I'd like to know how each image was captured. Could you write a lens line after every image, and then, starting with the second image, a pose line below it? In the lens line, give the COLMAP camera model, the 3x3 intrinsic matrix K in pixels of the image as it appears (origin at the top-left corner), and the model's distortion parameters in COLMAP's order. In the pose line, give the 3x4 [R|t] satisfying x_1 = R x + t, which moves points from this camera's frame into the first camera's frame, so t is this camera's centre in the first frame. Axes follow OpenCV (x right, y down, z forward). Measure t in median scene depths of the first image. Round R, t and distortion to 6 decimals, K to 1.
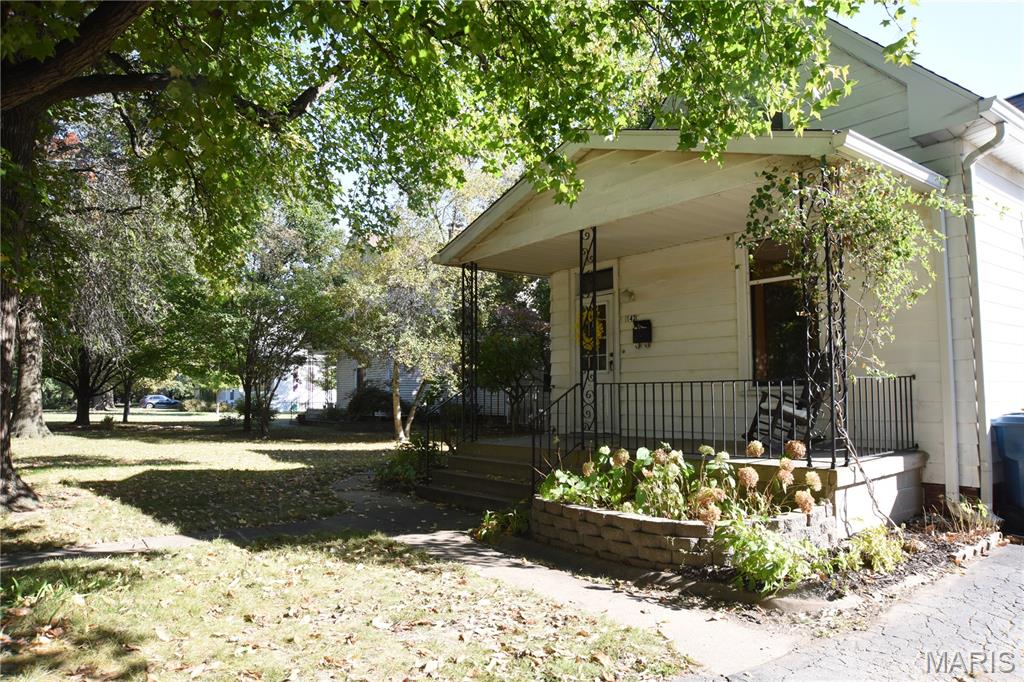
lens RADIAL K [[703.9, 0, 512.0], [0, 703.9, 341.0], [0, 0, 1]] dist [-0.154619, 0.123272]
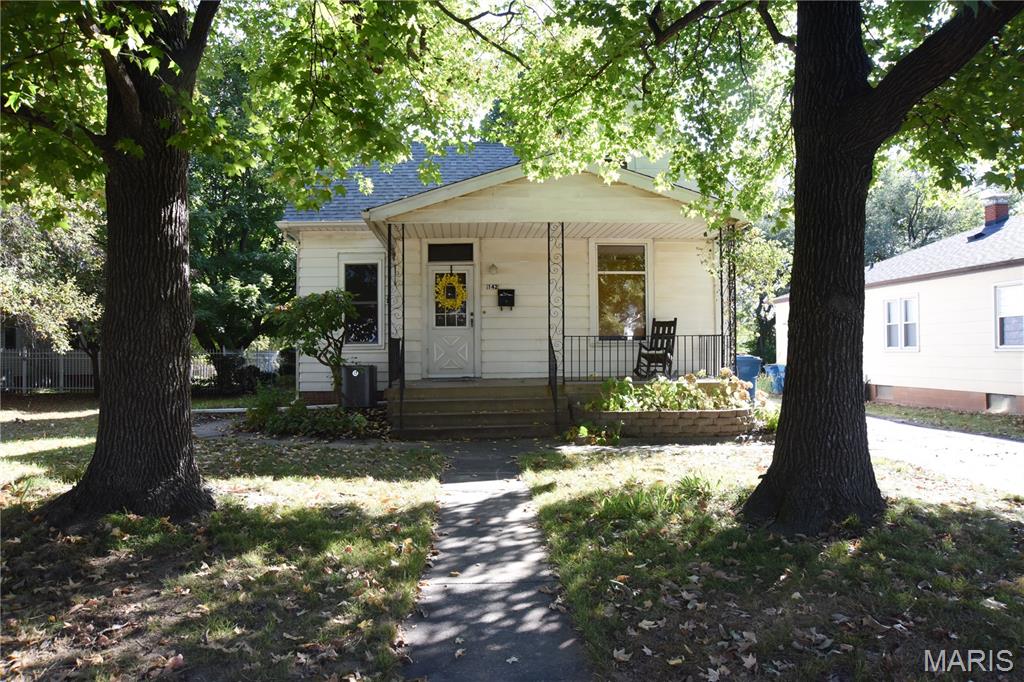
lens RADIAL K [[703.9, 0, 512.0], [0, 703.9, 341.0], [0, 0, 1]] dist [-0.154619, 0.123272]
pose [[0.542271, 0.011480, 0.840125, -0.924632], [-0.056469, 0.998144, 0.022810, 0.036734], [-0.838304, -0.059810, 0.541912, 0.275627]]
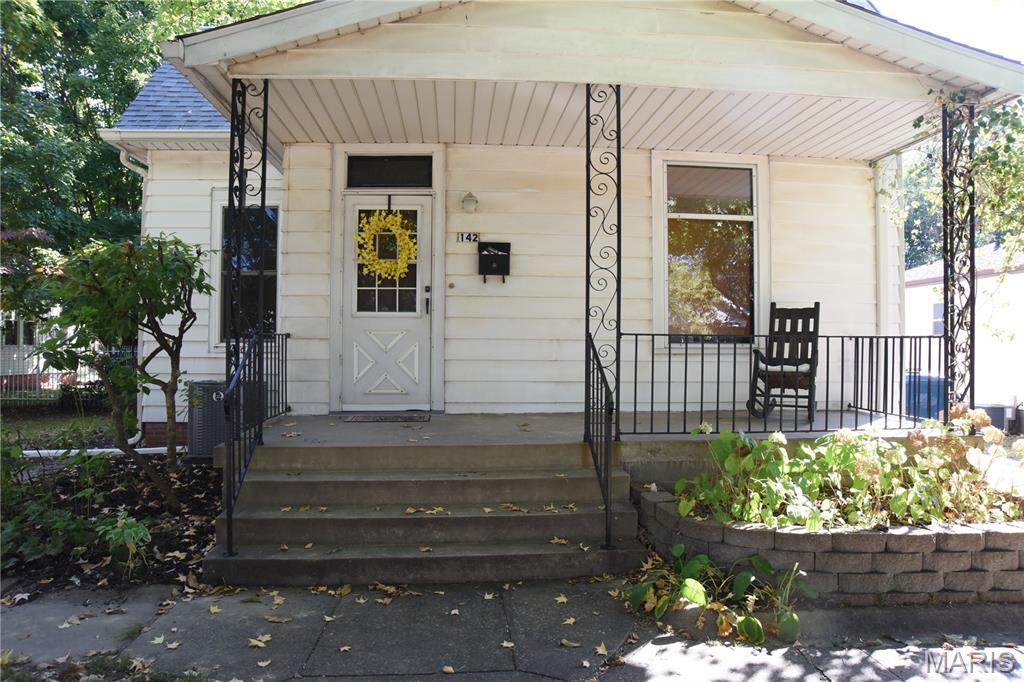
lens RADIAL K [[703.9, 0, 512.0], [0, 703.9, 341.0], [0, 0, 1]] dist [-0.154619, 0.123272]
pose [[0.533158, 0.016182, 0.845861, -0.385655], [-0.070675, 0.997174, 0.025471, 0.048113], [-0.843059, -0.073361, 0.532795, 0.623018]]
